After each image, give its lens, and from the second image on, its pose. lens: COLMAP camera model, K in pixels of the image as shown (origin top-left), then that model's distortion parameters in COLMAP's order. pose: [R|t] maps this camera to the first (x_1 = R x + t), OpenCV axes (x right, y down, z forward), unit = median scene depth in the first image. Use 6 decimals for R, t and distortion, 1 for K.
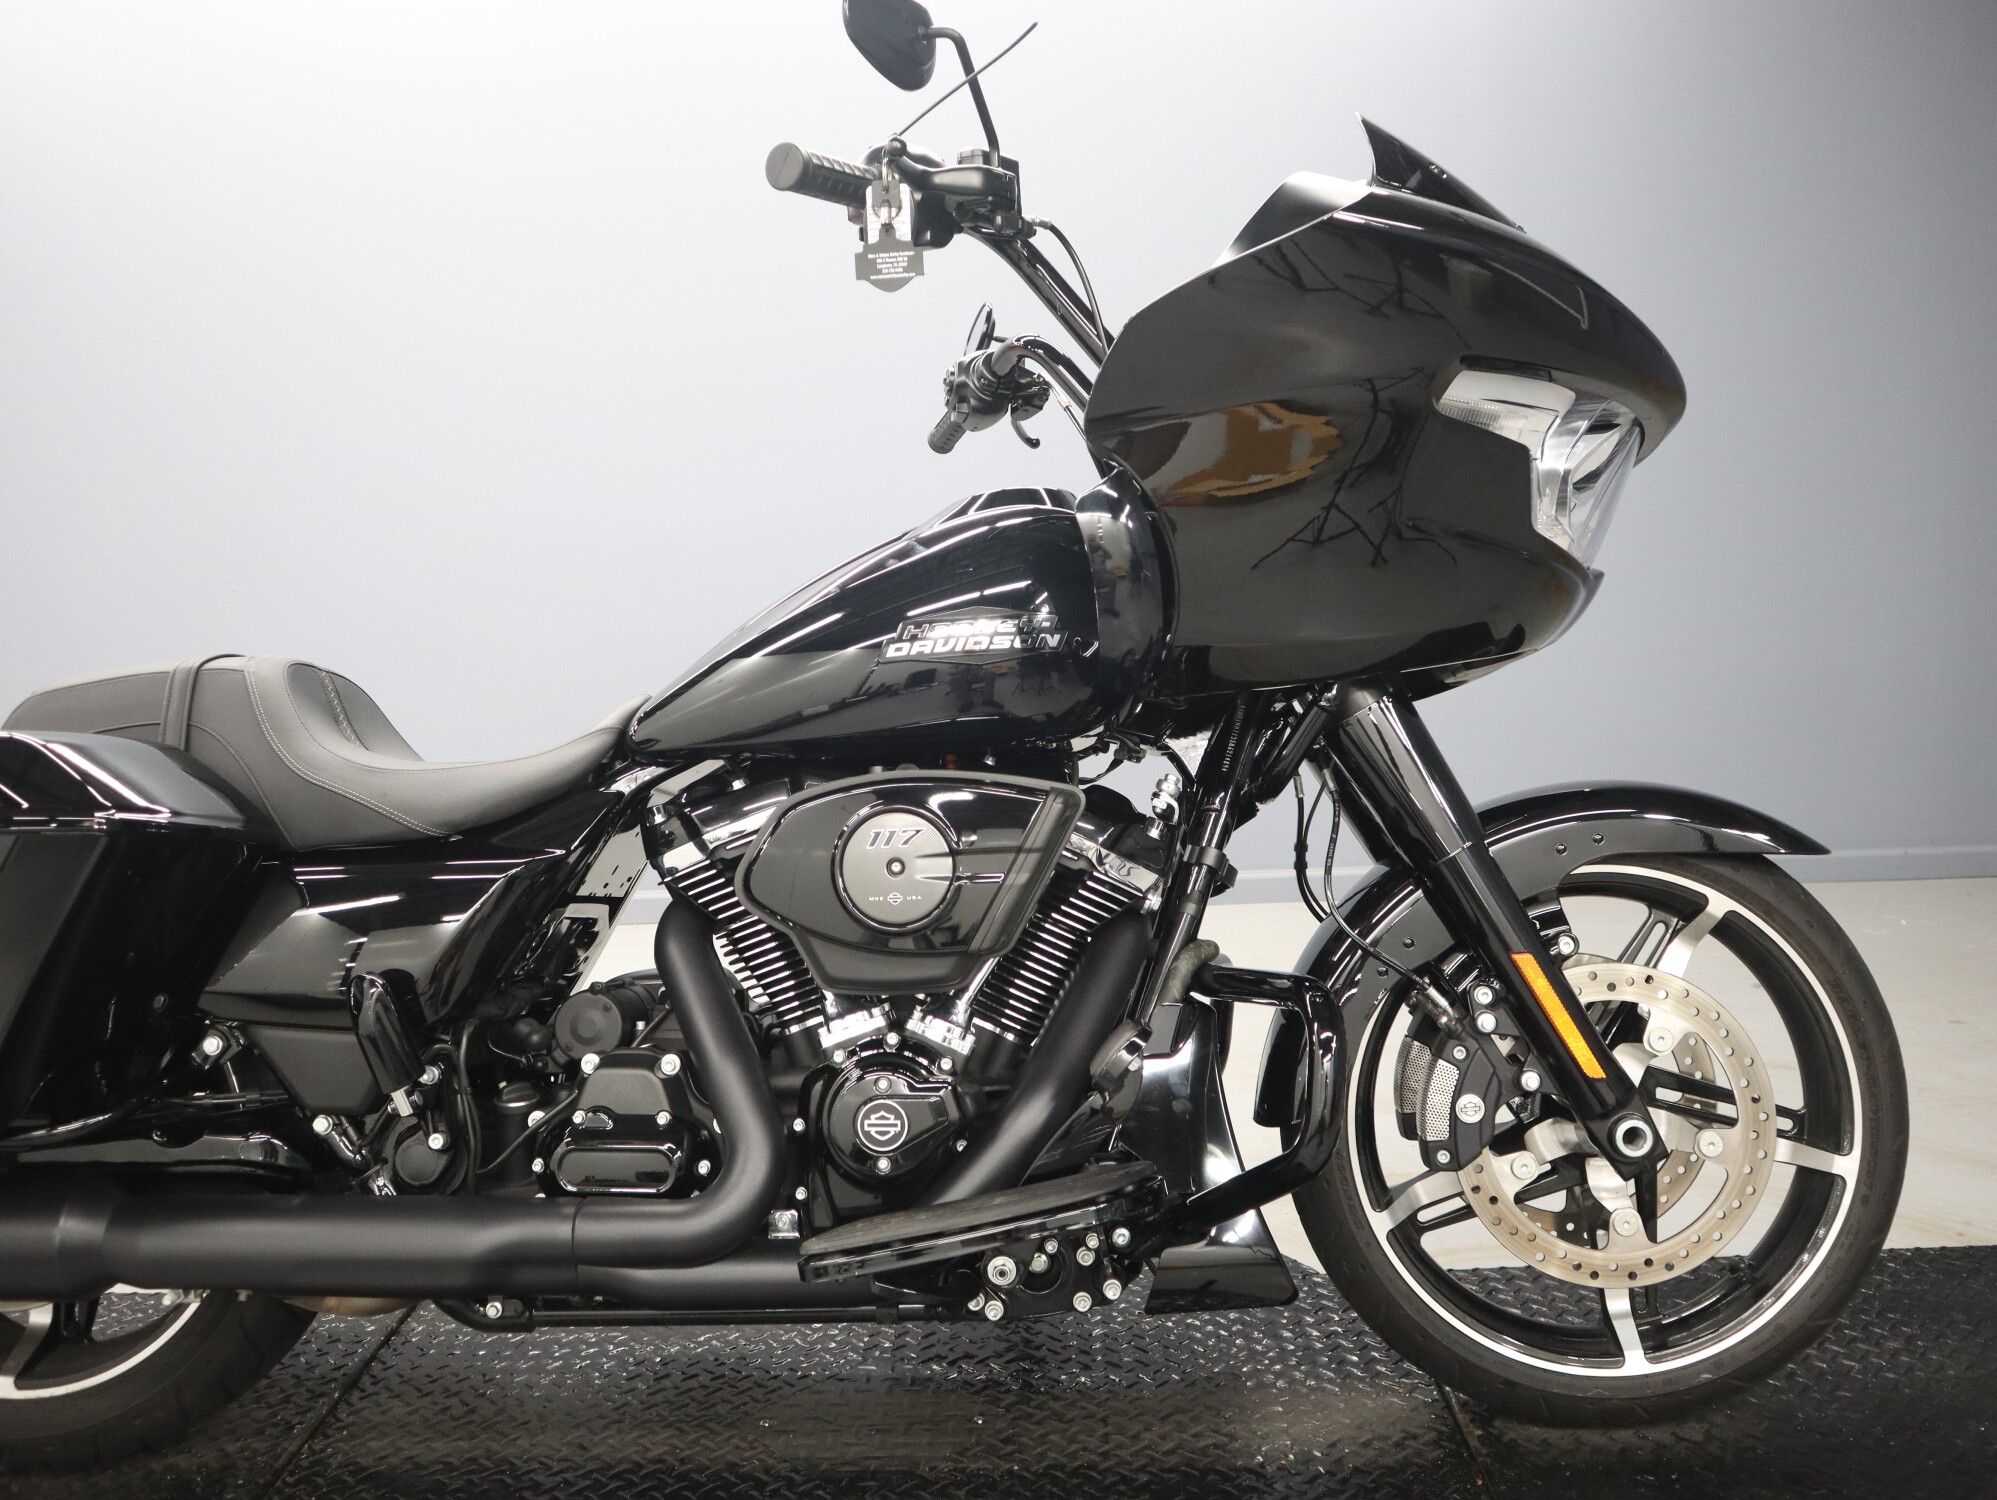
lens RADIAL K [[1569.6, 0, 994.5], [0, 1569.6, 736.3], [0, 0, 1]] dist [-0.122275, 0.074667]
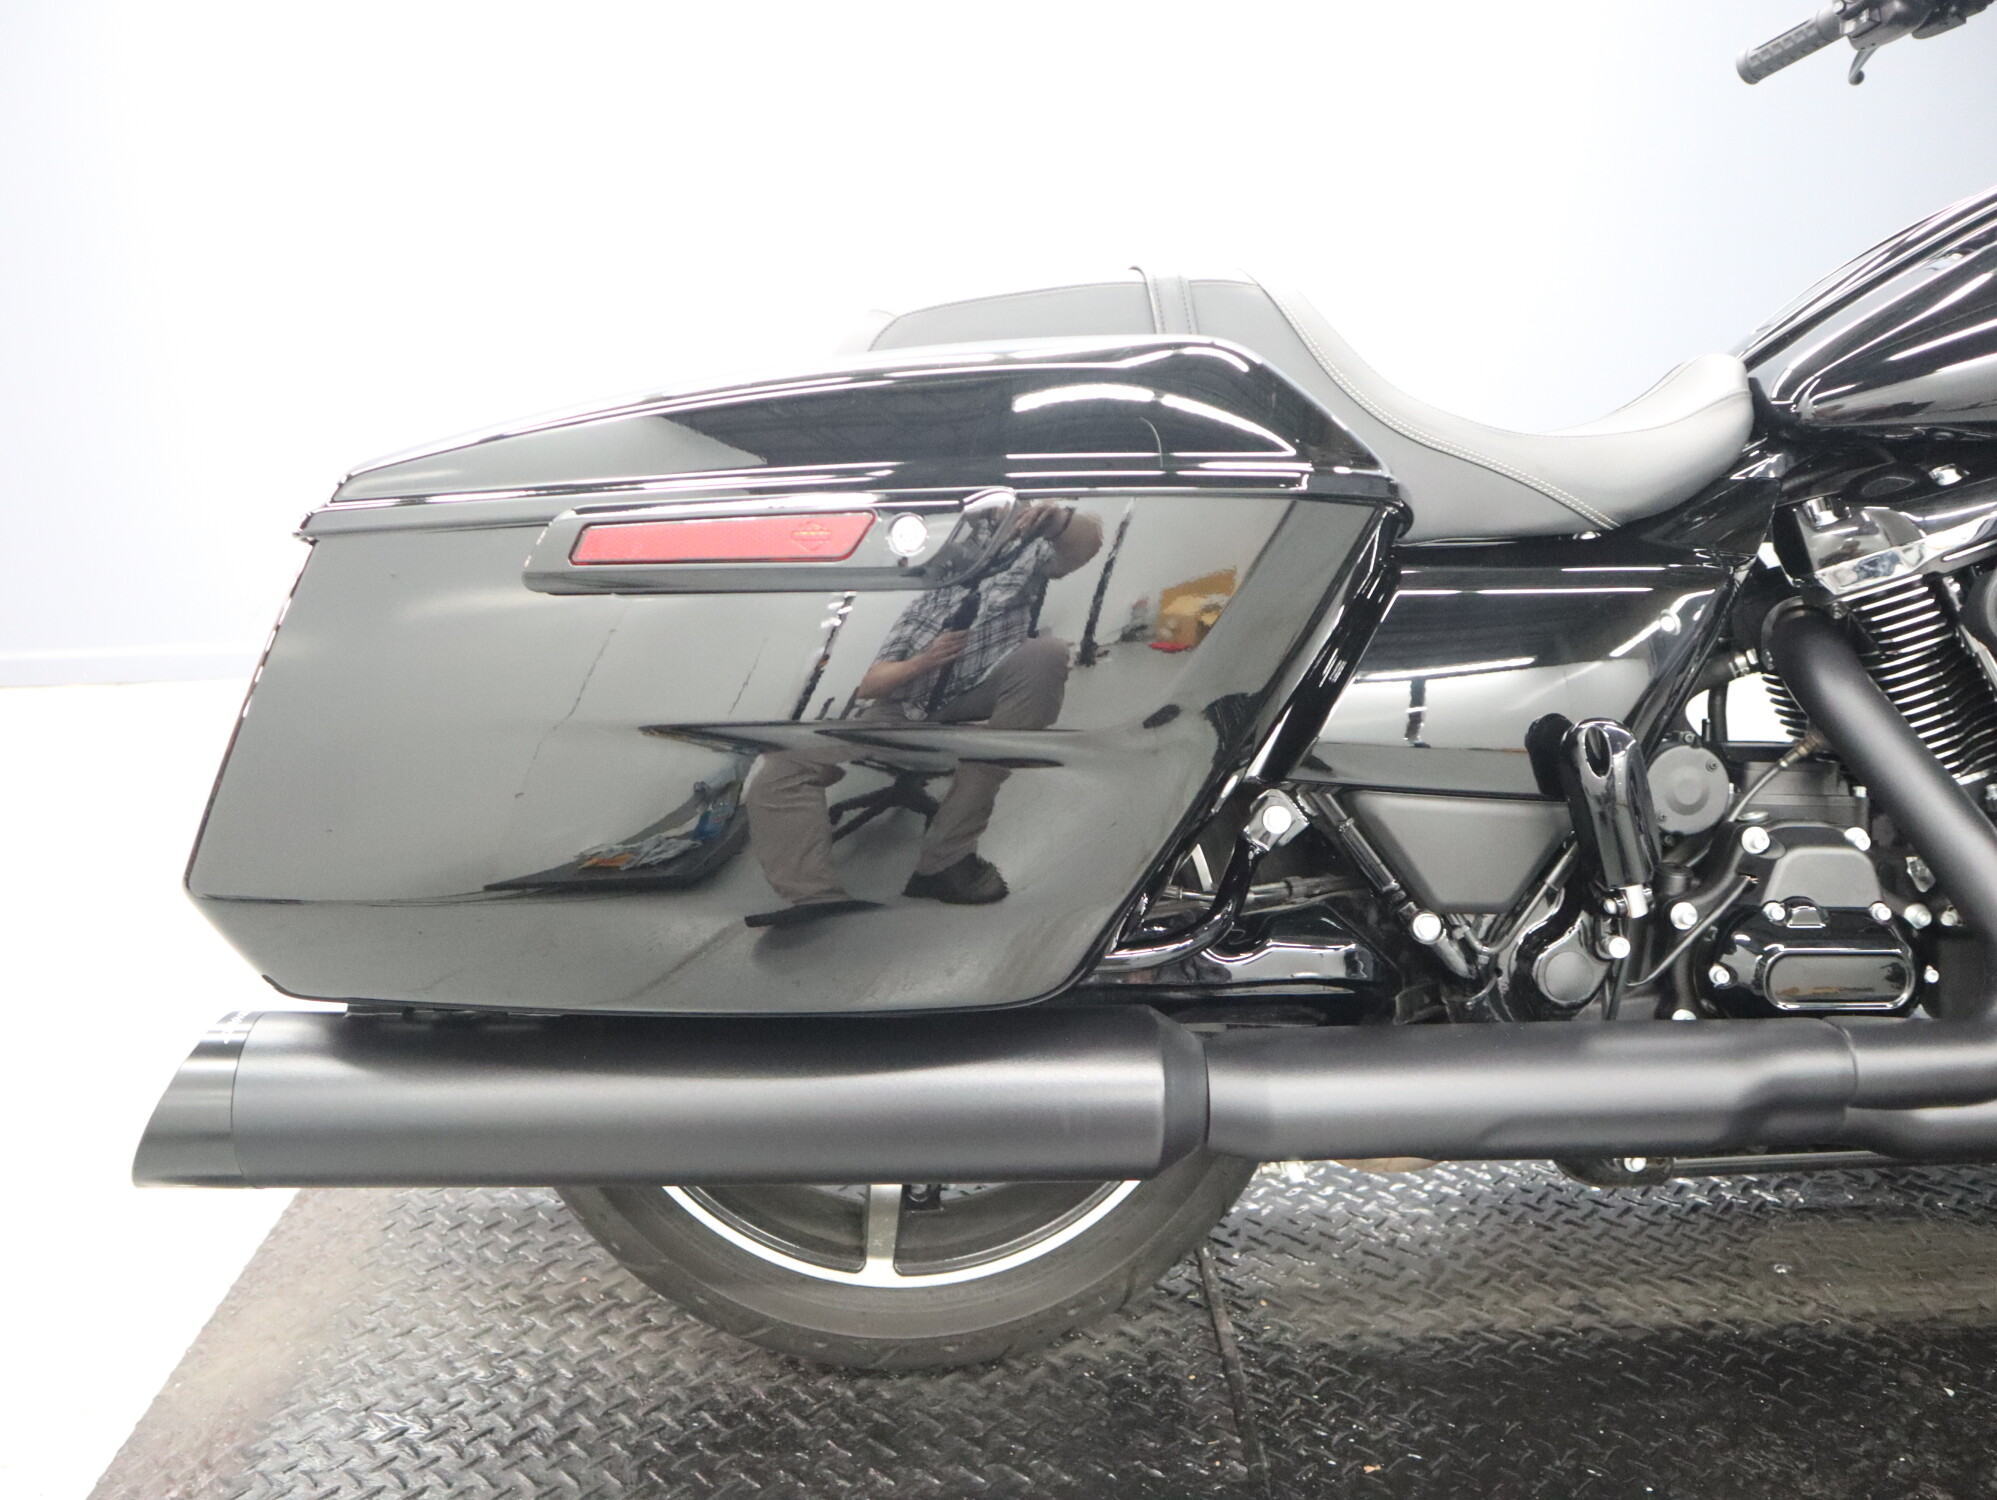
lens RADIAL K [[1569.6, 0, 984.1], [0, 1569.6, 745.4], [0, 0, 1]] dist [-0.122275, 0.074667]
pose [[0.998159, 0.018638, 0.057725, -0.673592], [-0.028023, 0.985675, 0.166314, 0.051577], [-0.053798, -0.167625, 0.984382, 0.290746]]
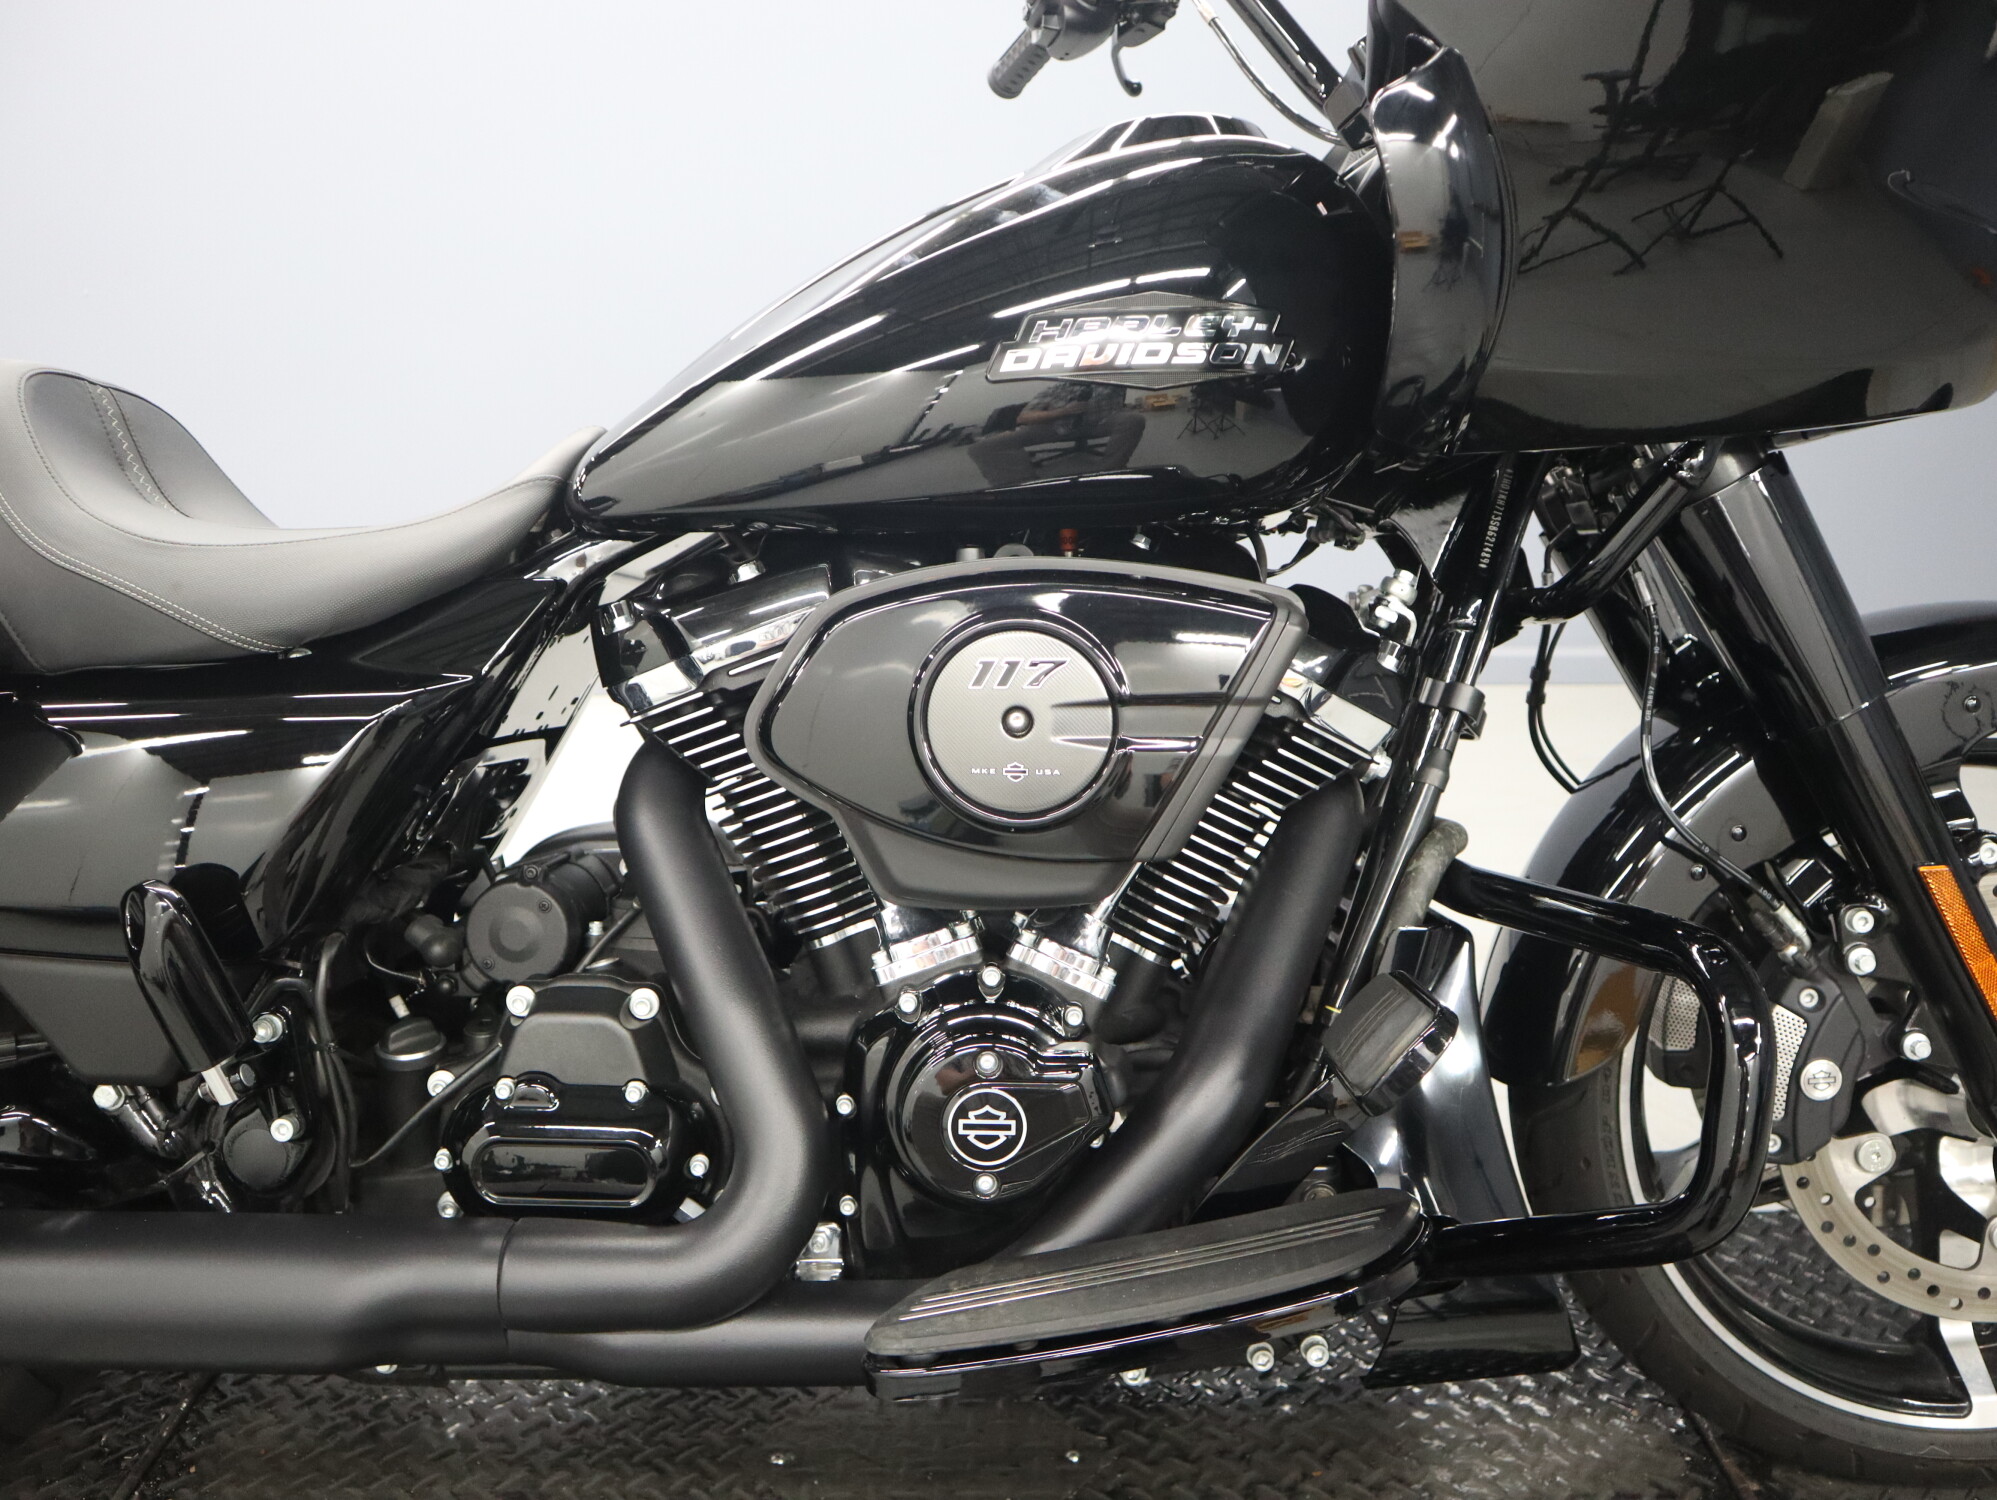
lens RADIAL K [[1569.6, 0, 995.7], [0, 1569.6, 762.7], [0, 0, 1]] dist [-0.122275, 0.074667]
pose [[0.999036, 0.019651, 0.039267, -0.087520], [-0.026259, 0.984112, 0.175594, -0.007178], [-0.035192, -0.176455, 0.983679, 0.365140]]
